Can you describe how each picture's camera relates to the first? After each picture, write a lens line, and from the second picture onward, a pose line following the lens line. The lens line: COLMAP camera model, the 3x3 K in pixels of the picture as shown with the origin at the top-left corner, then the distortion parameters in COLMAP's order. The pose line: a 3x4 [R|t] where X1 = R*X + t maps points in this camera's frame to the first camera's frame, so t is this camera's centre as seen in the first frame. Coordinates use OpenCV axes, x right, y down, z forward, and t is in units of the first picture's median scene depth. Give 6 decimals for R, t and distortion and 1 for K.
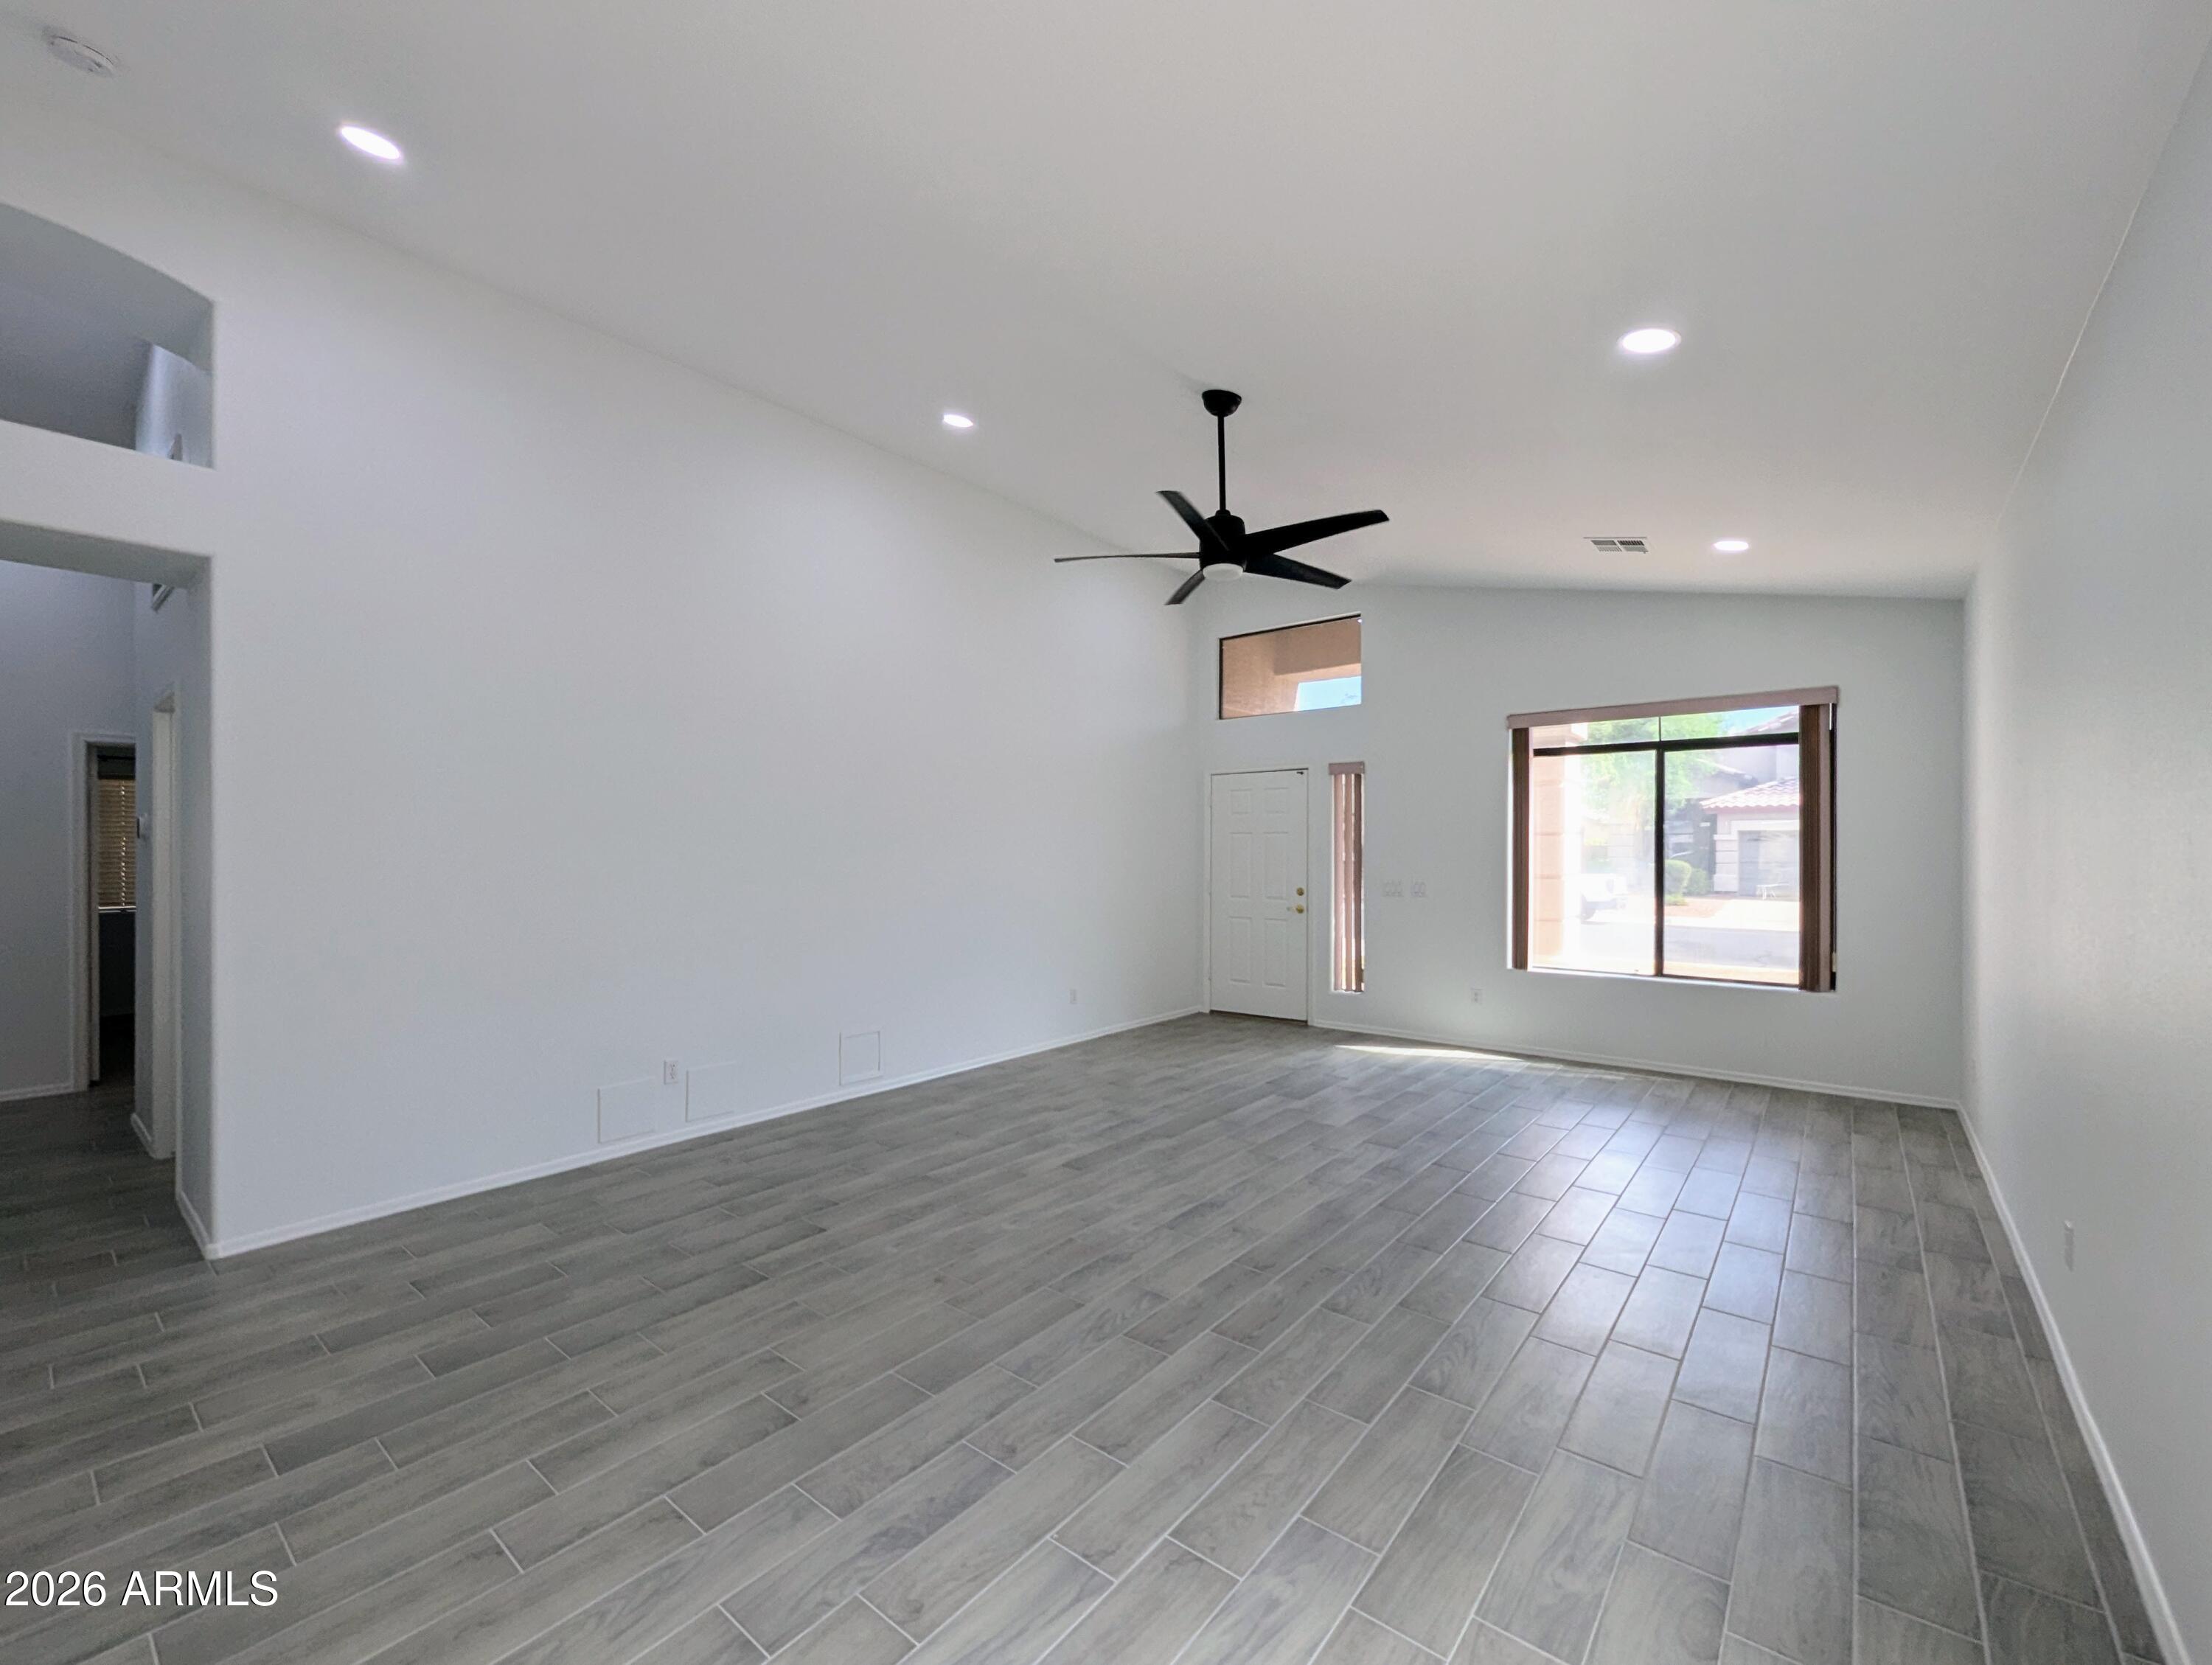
lens RADIAL K [[920.2, 0, 1106.5], [0, 920.2, 848.2], [0, 0, 1]] dist [-0.000321, 0.000174]
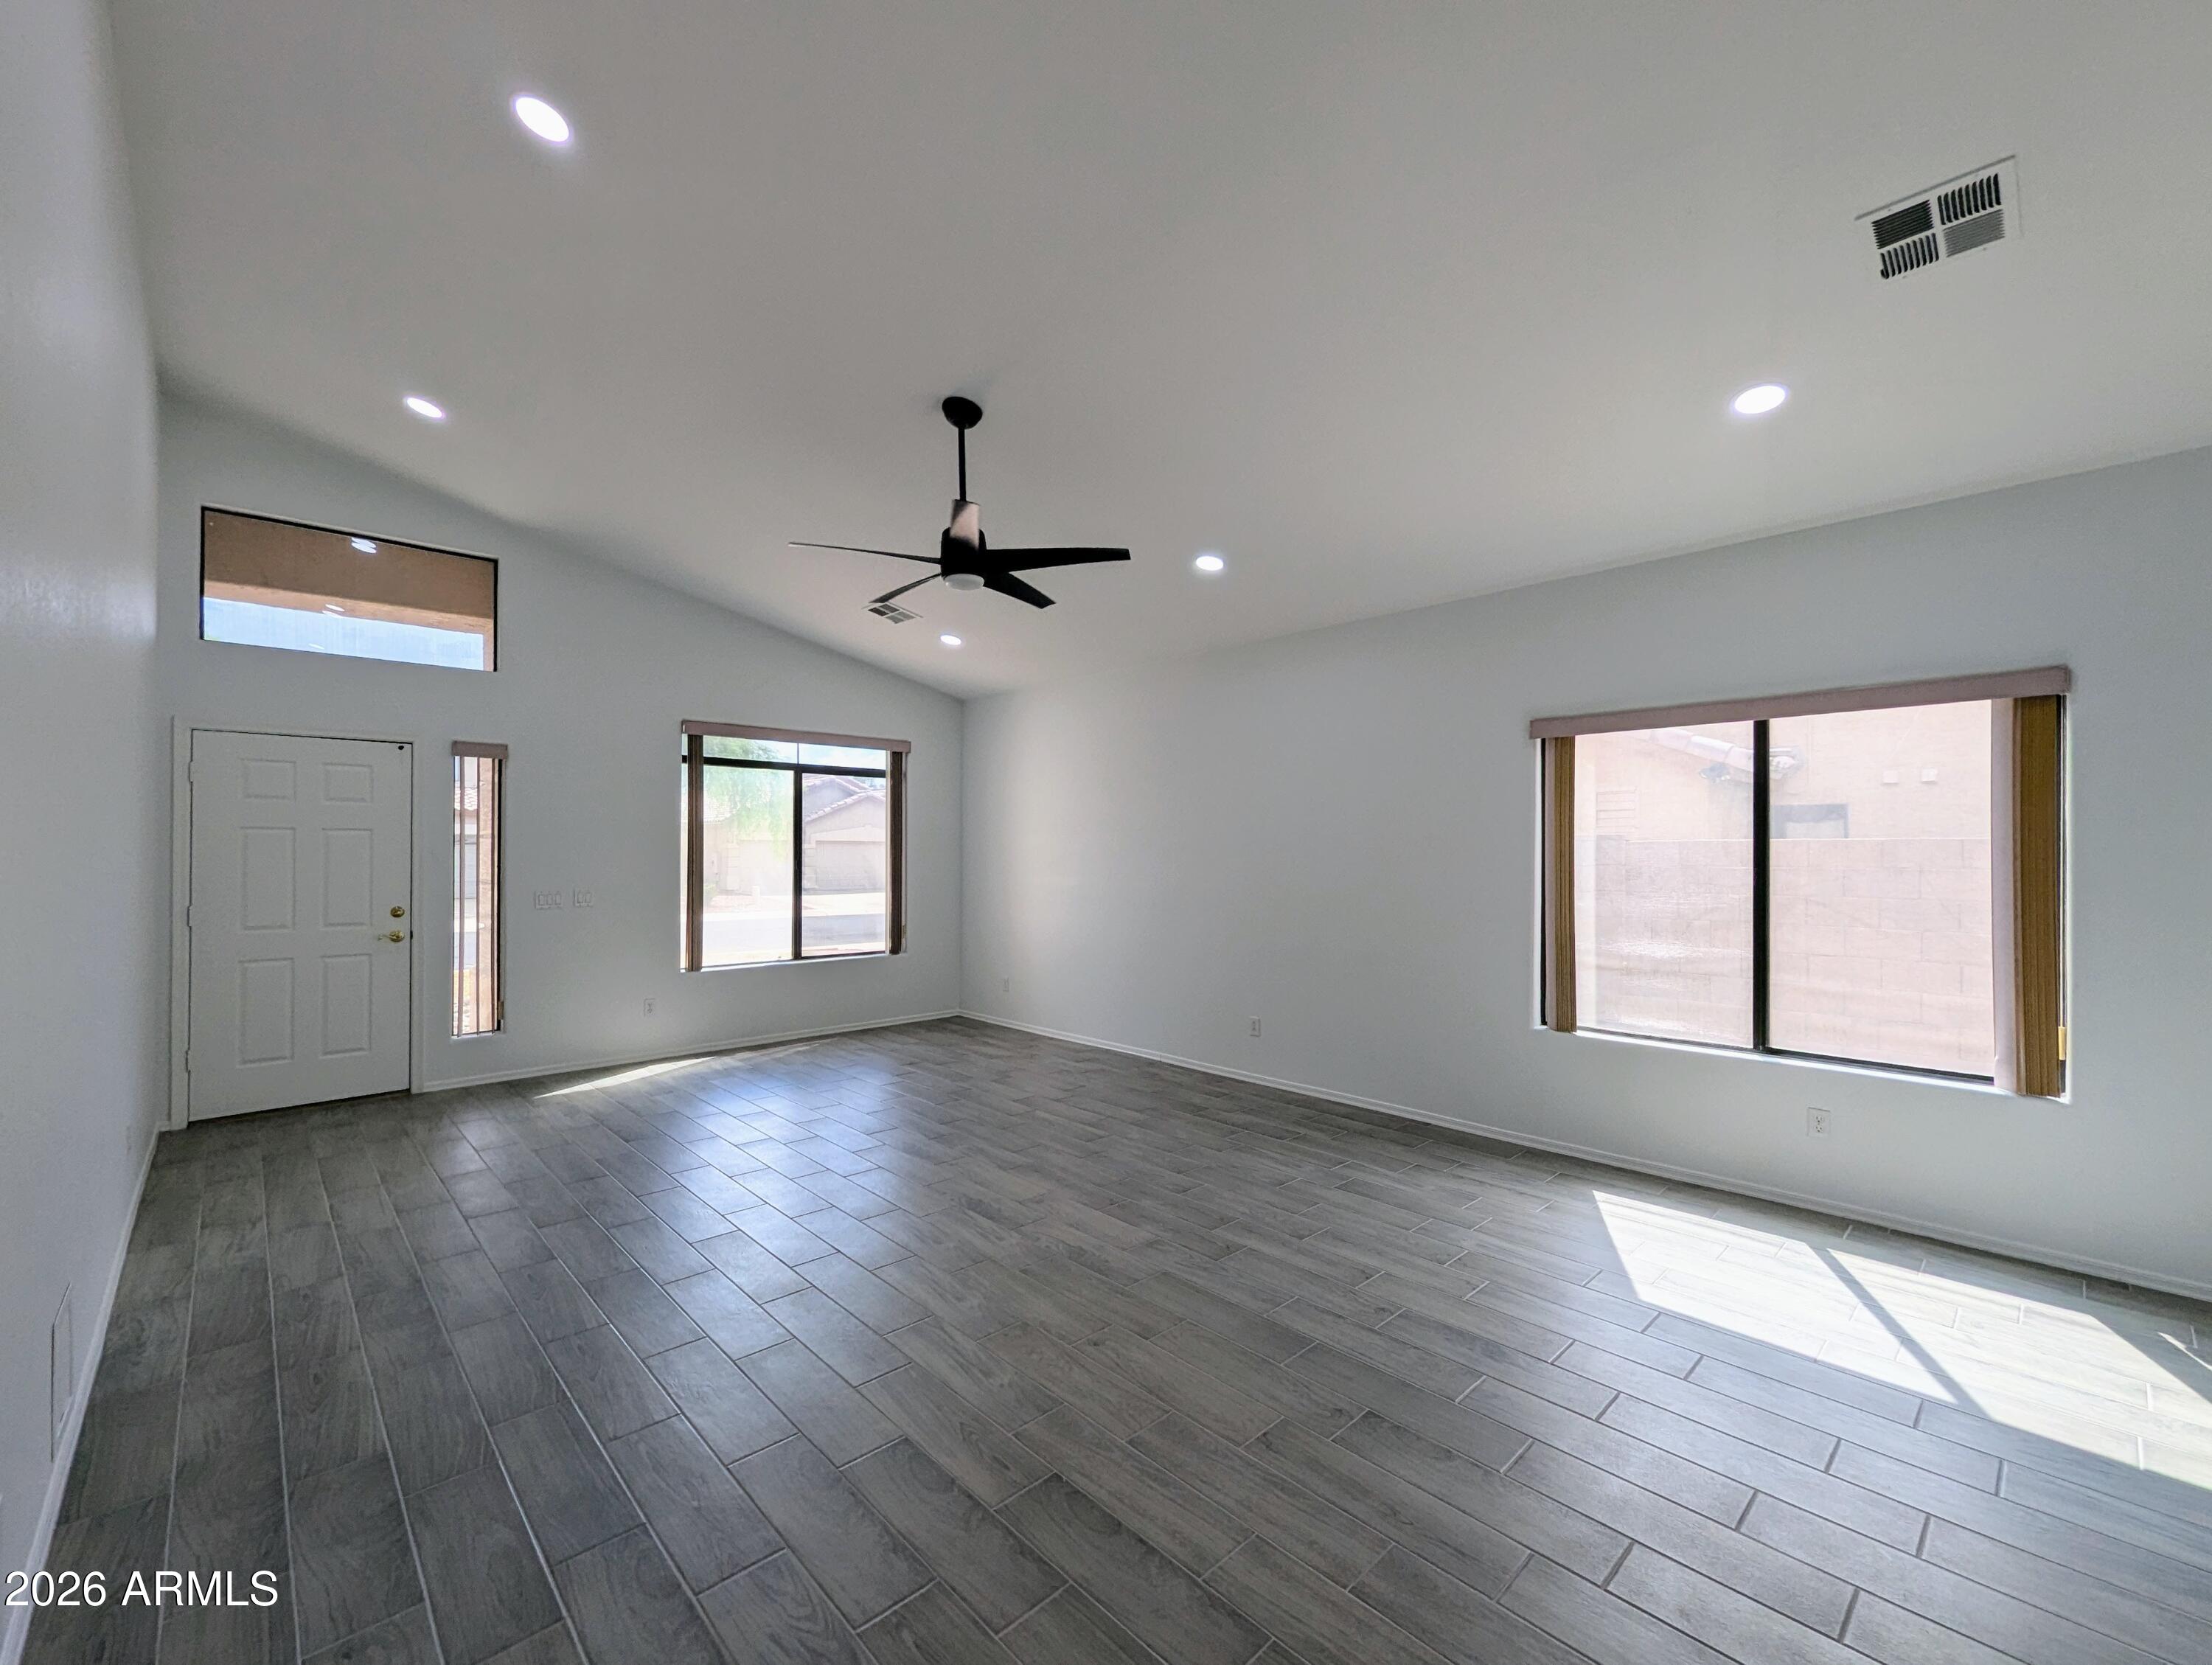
lens RADIAL K [[920.2, 0, 1106.5], [0, 920.2, 848.2], [0, 0, 1]] dist [-0.000321, 0.000174]
pose [[0.130819, 0.006118, 0.991387, -0.730394], [-0.002994, 0.999979, -0.005776, -0.000299], [-0.991402, -0.002213, 0.130835, 0.604733]]
